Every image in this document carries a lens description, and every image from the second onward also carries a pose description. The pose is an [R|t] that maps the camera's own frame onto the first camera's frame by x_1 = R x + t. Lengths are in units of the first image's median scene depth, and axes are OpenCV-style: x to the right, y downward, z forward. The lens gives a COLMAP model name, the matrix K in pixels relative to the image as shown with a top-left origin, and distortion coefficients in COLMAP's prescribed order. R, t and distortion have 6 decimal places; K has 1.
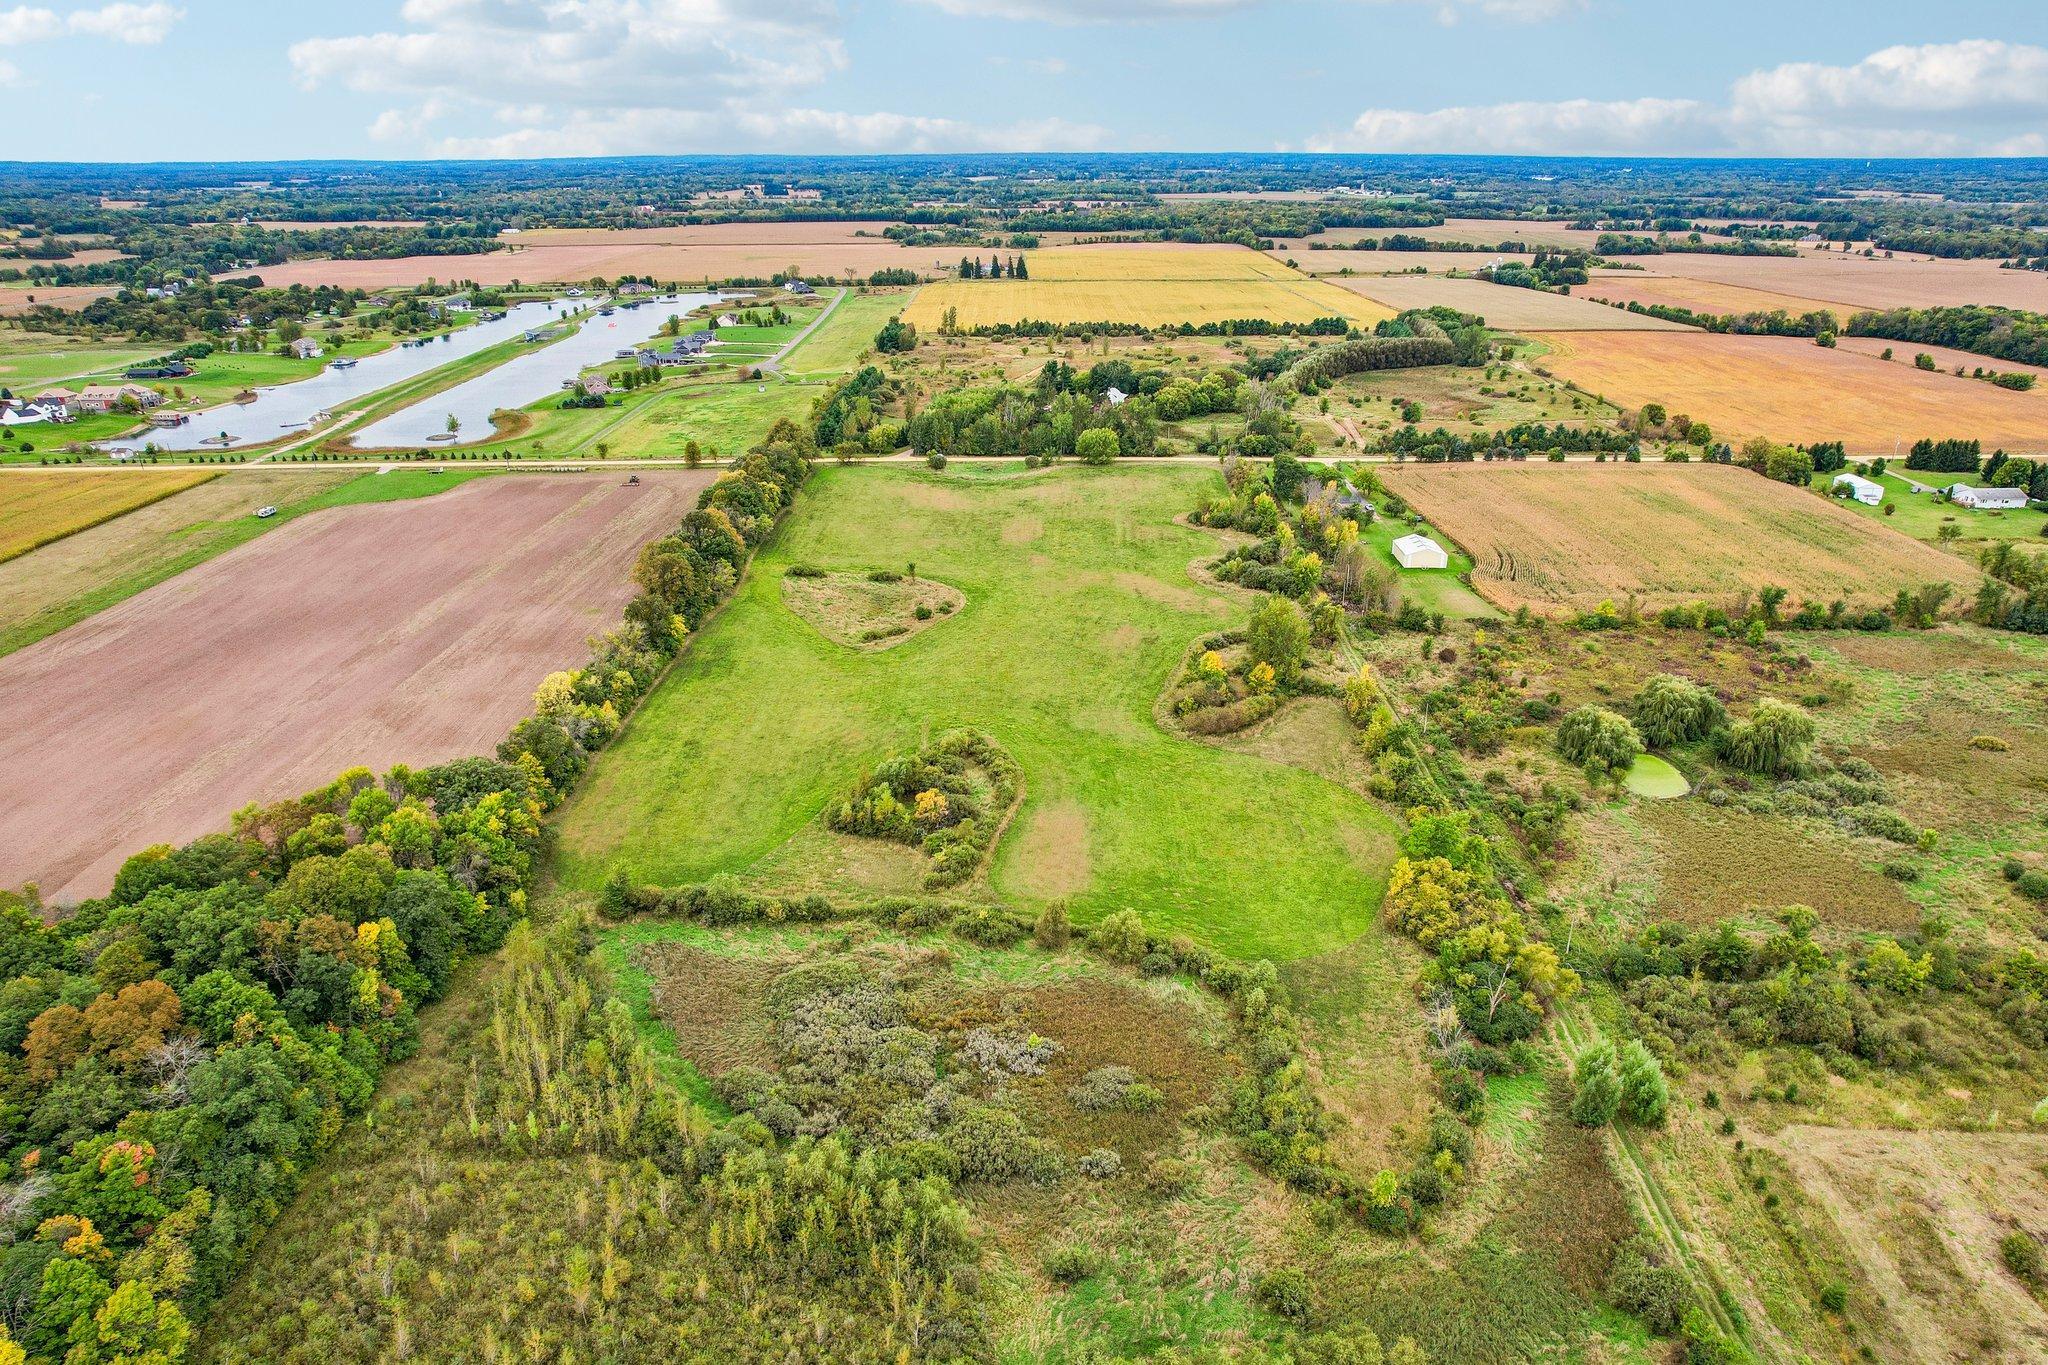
lens RADIAL K [[1330.8, 0, 1035.0], [0, 1330.8, 689.8], [0, 0, 1]] dist [-0.069371, 0.057845]
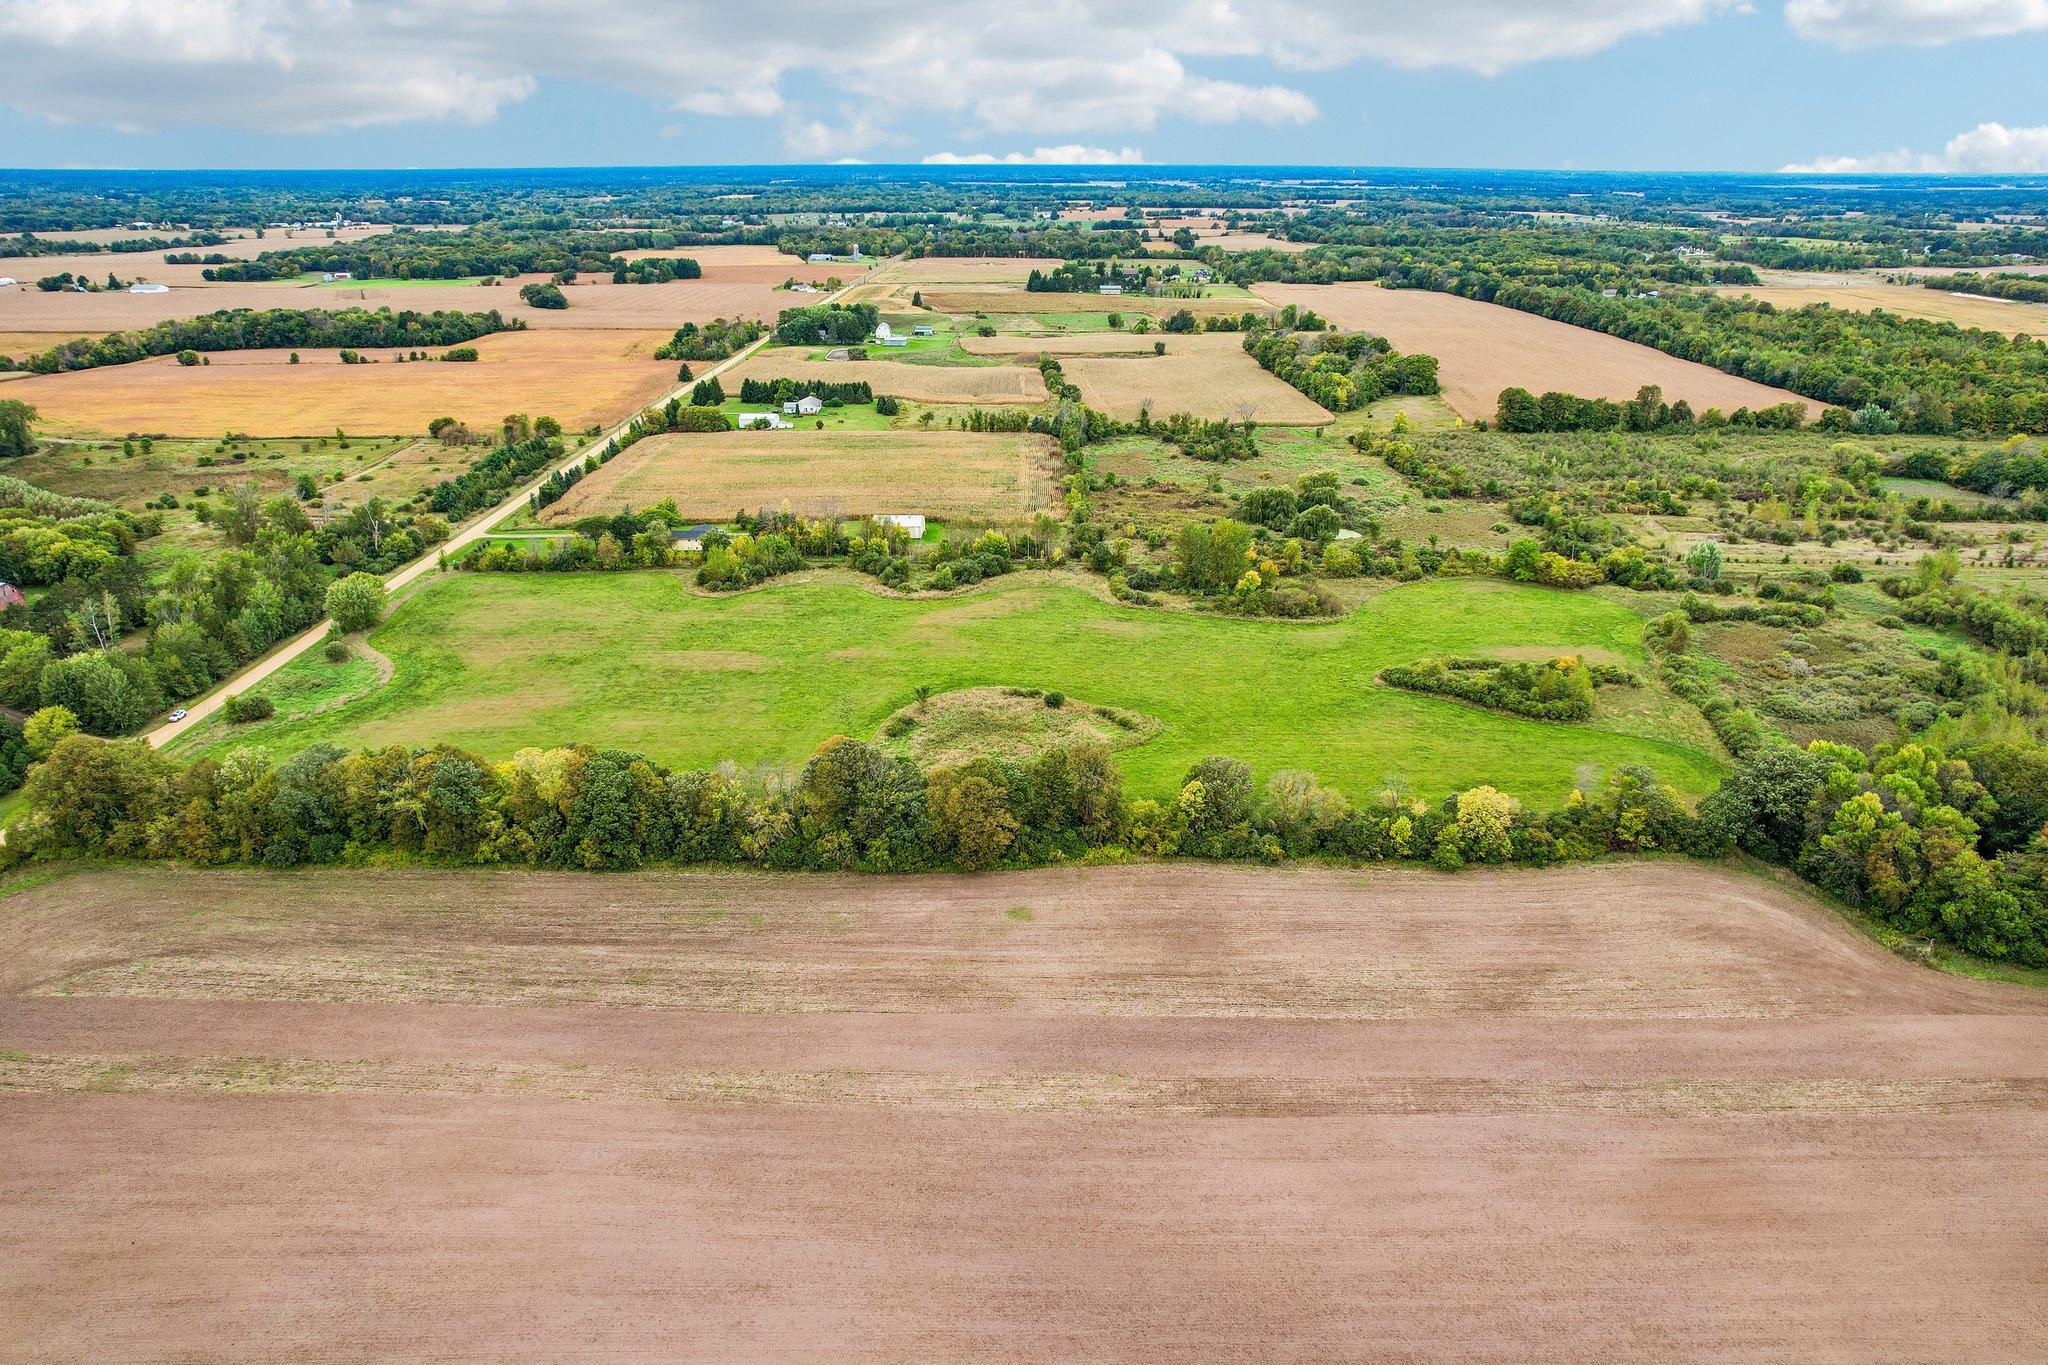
lens RADIAL K [[1339.7, 0, 1034.9], [0, 1339.7, 669.5], [0, 0, 1]] dist [-0.081399, 0.078789]
pose [[0.014090, -0.358293, 0.933503, -0.981987], [0.379833, 0.865531, 0.326471, -0.402001], [-0.924948, 0.349975, 0.148287, 0.980579]]
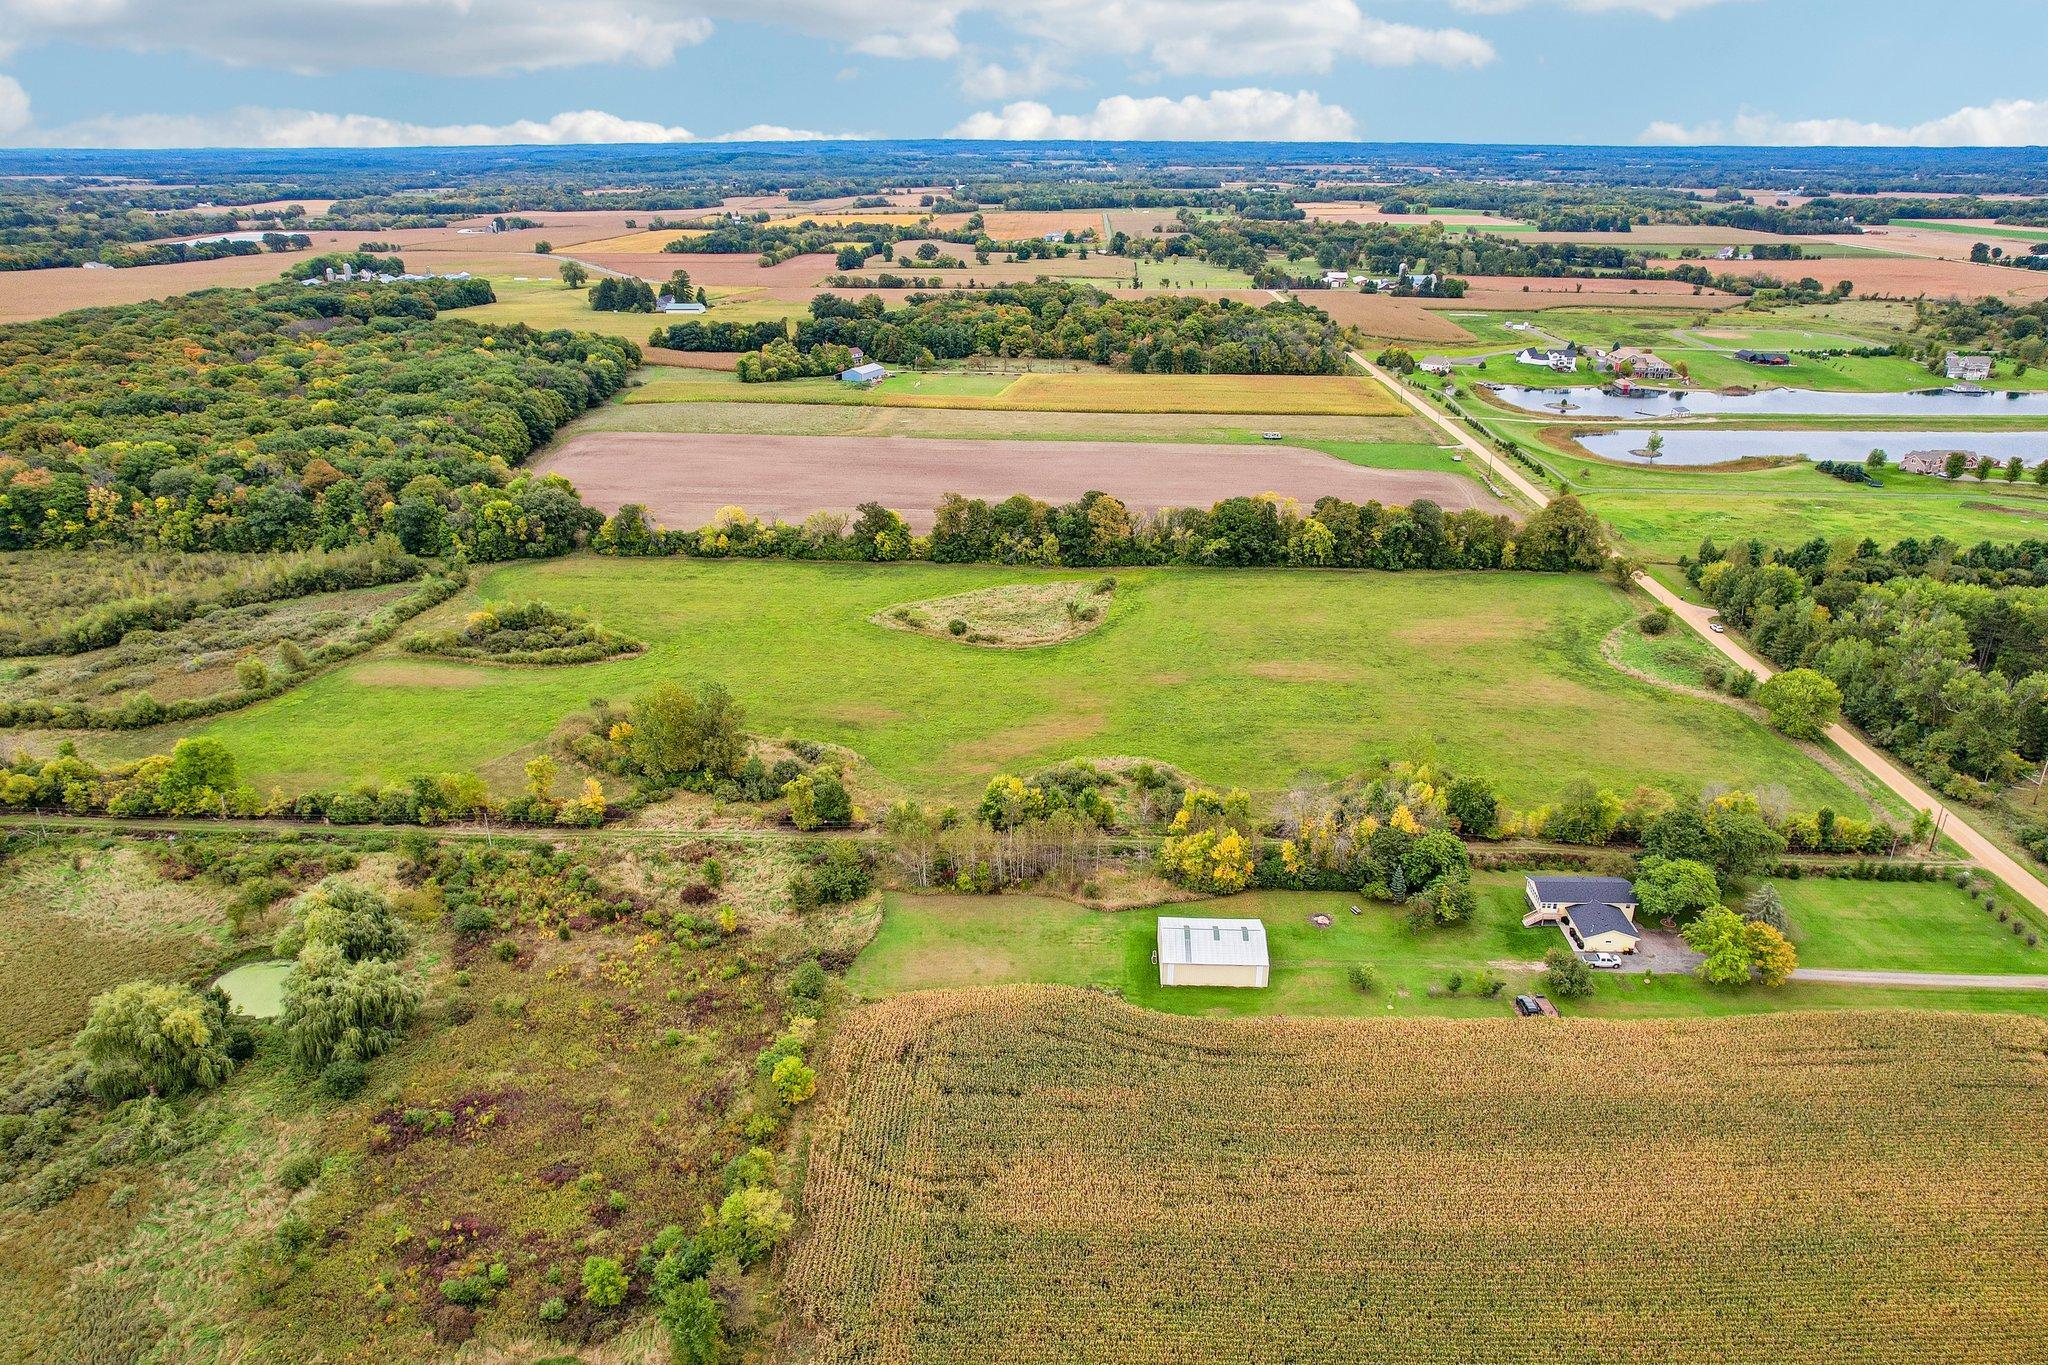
lens RADIAL K [[1330.8, 0, 1035.0], [0, 1330.8, 689.8], [0, 0, 1]] dist [-0.069371, 0.057845]
pose [[-0.025548, 0.390922, -0.920069, 0.912585], [-0.380658, 0.847229, 0.370543, -0.444538], [0.924363, 0.359698, 0.127163, 1.053621]]
